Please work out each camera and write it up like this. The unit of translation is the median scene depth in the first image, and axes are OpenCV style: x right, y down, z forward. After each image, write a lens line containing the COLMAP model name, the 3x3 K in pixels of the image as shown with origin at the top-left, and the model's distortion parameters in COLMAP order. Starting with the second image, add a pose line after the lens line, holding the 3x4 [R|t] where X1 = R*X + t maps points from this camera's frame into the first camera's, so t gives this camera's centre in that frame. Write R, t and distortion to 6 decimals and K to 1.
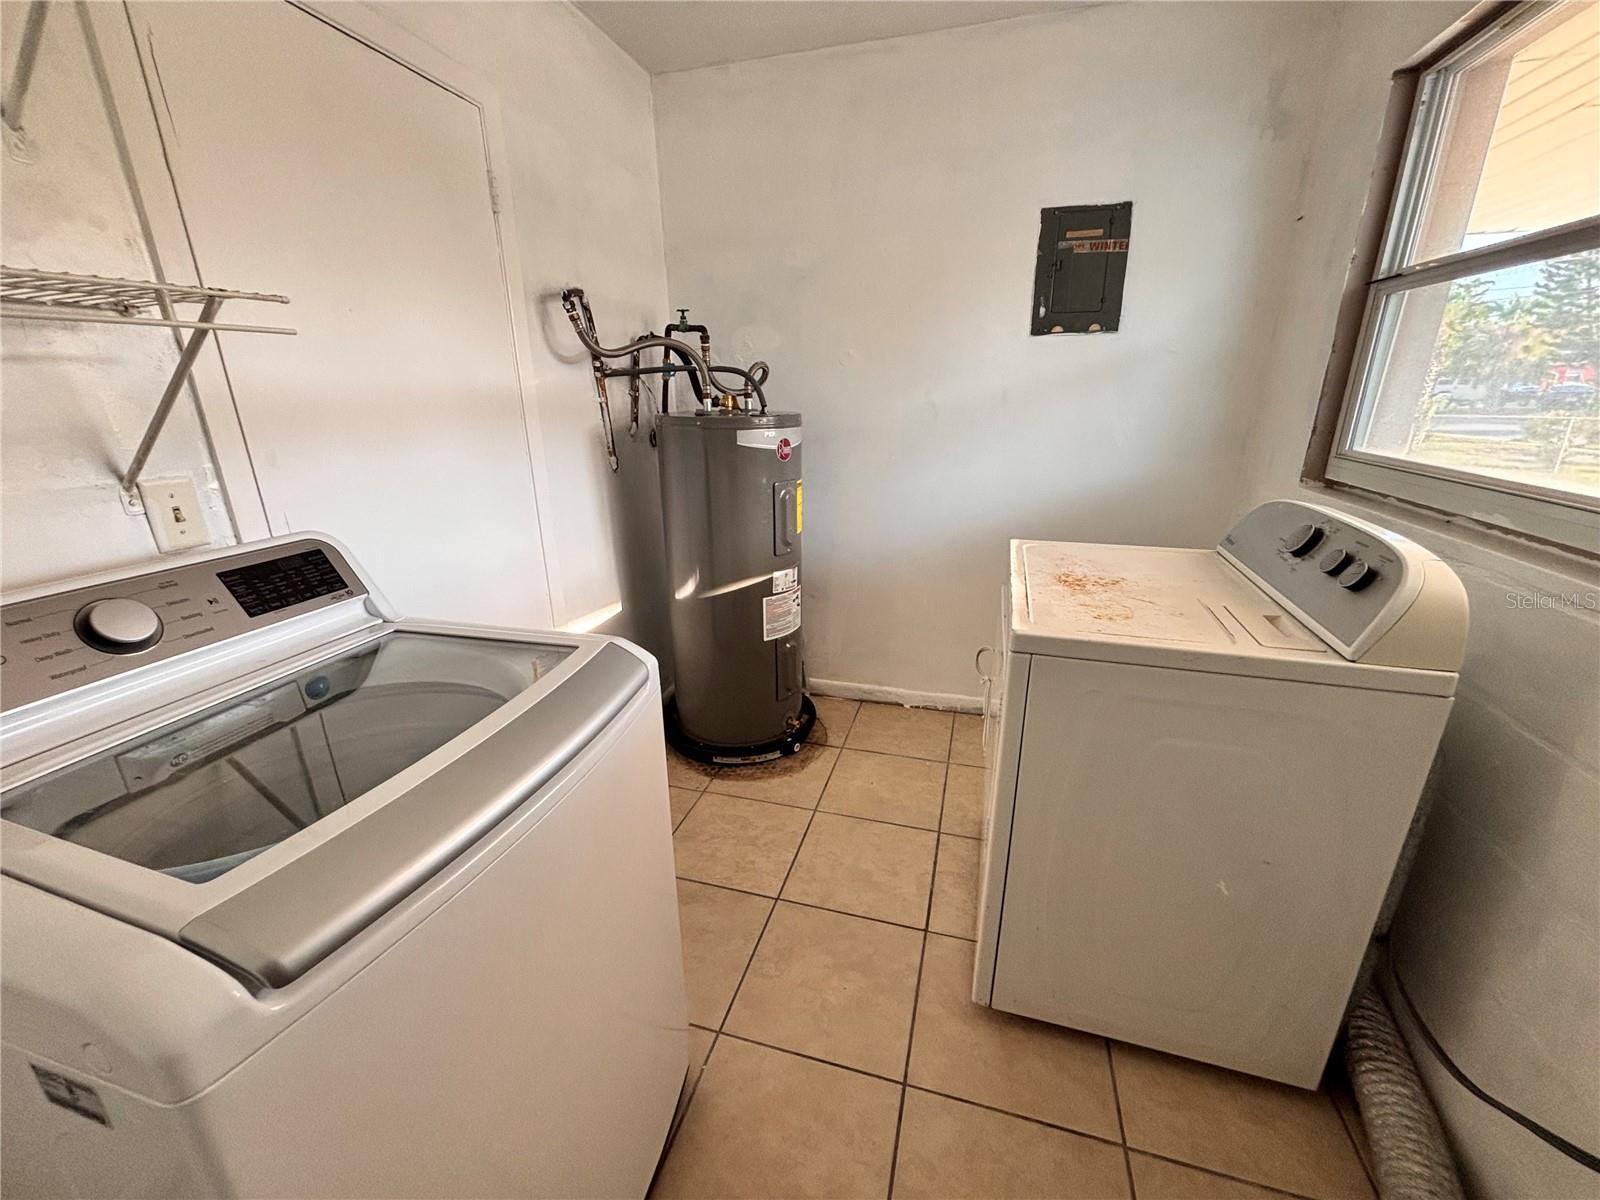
lens RADIAL K [[643.9, 0, 802.9], [0, 643.9, 595.7], [0, 0, 1]] dist [0.010979, -0.002665]
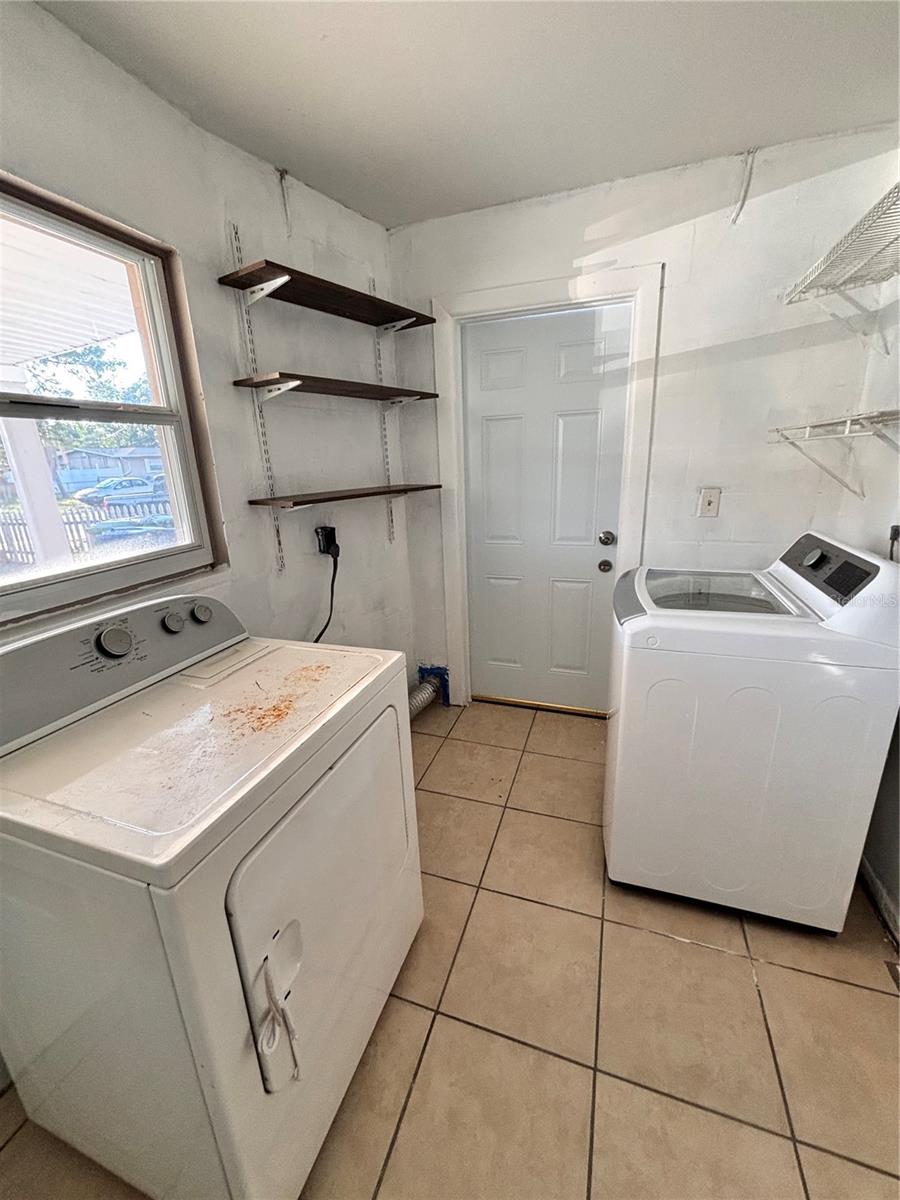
lens RADIAL K [[482.9, 0, 453.3], [0, 482.9, 600.2], [0, 0, 1]] dist [0.010979, -0.002665]
pose [[-0.997335, 0.032651, 0.065240, 0.108123], [0.064055, 0.819921, 0.568881, -0.539507], [-0.034917, 0.571544, -0.819828, 1.476545]]
